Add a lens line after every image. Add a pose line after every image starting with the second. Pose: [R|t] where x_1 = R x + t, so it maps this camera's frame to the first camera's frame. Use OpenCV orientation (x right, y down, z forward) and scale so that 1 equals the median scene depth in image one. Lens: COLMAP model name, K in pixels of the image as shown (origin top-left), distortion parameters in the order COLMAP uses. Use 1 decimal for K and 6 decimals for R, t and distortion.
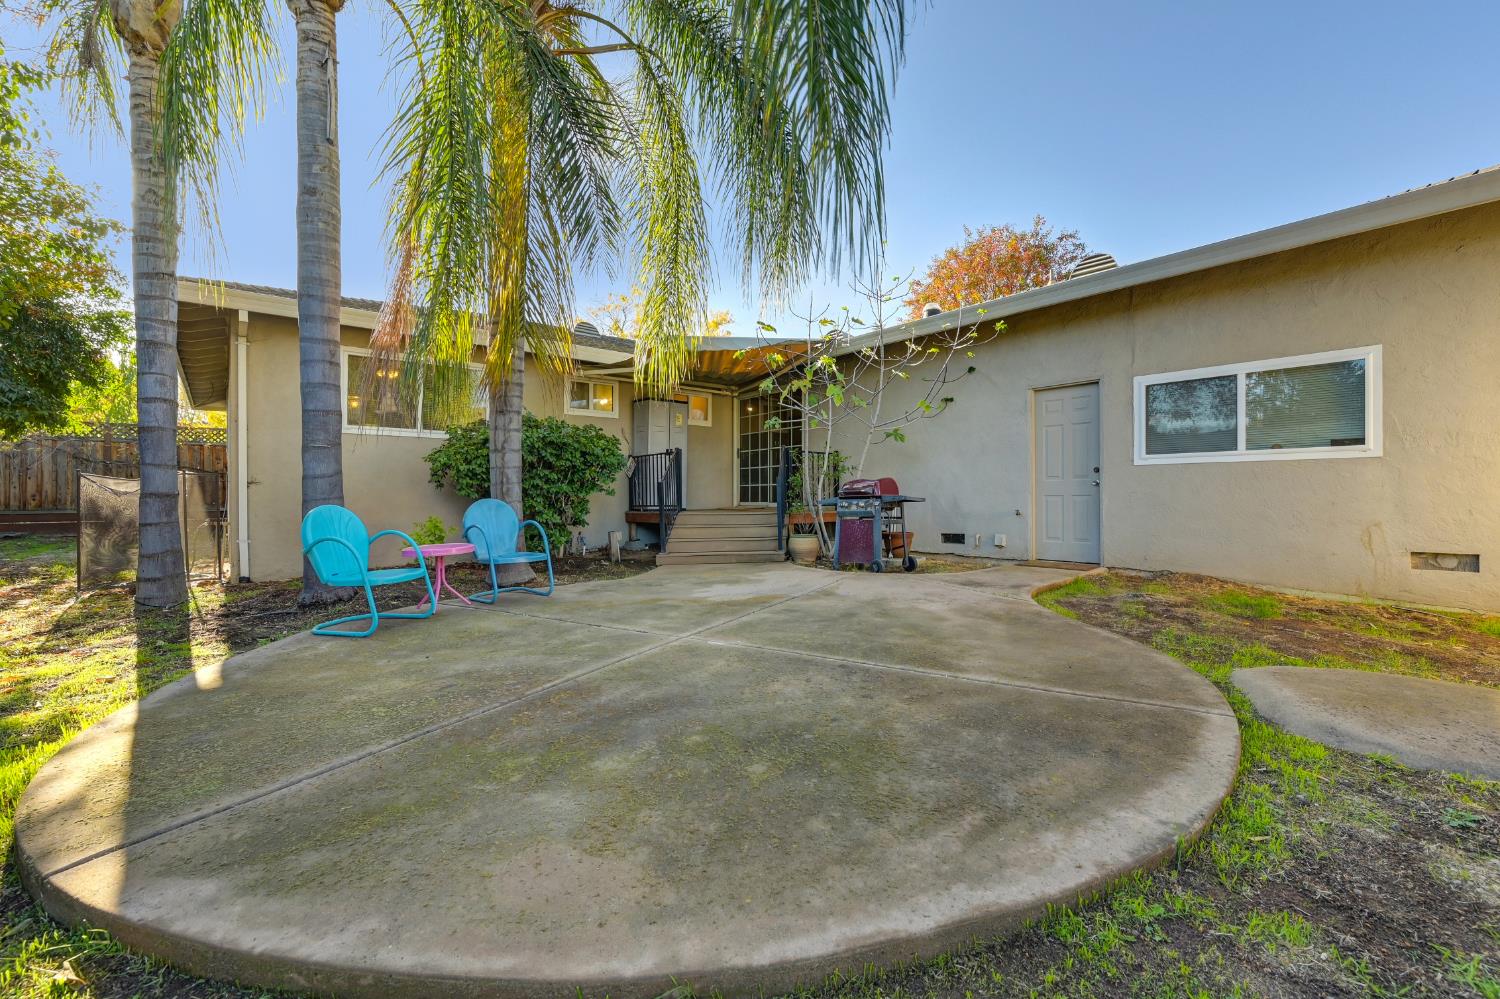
lens RADIAL K [[620.9, 0, 753.5], [0, 620.9, 492.3], [0, 0, 1]] dist [-0.001703, -0.000239]
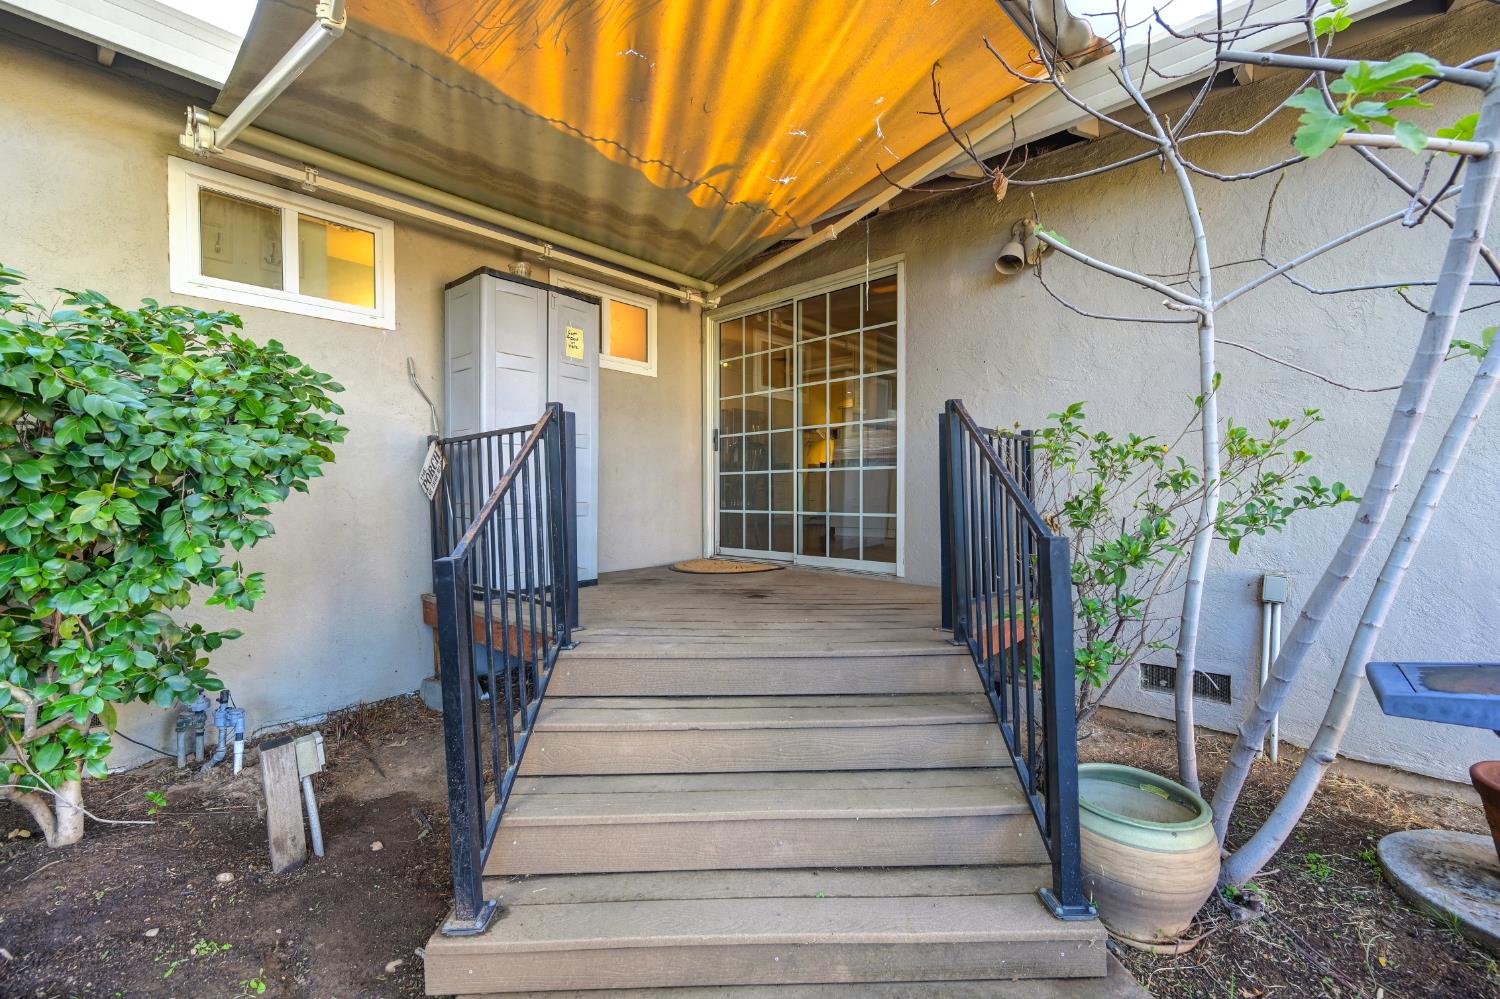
lens RADIAL K [[600.1, 0, 768.0], [0, 600.1, 498.5], [0, 0, 1]] dist [0.000212, -0.000040]
pose [[0.987448, -0.000427, 0.157945, -0.088171], [-0.002208, 0.999861, 0.016507, -0.042967], [-0.157930, -0.016649, 0.987310, 0.882378]]
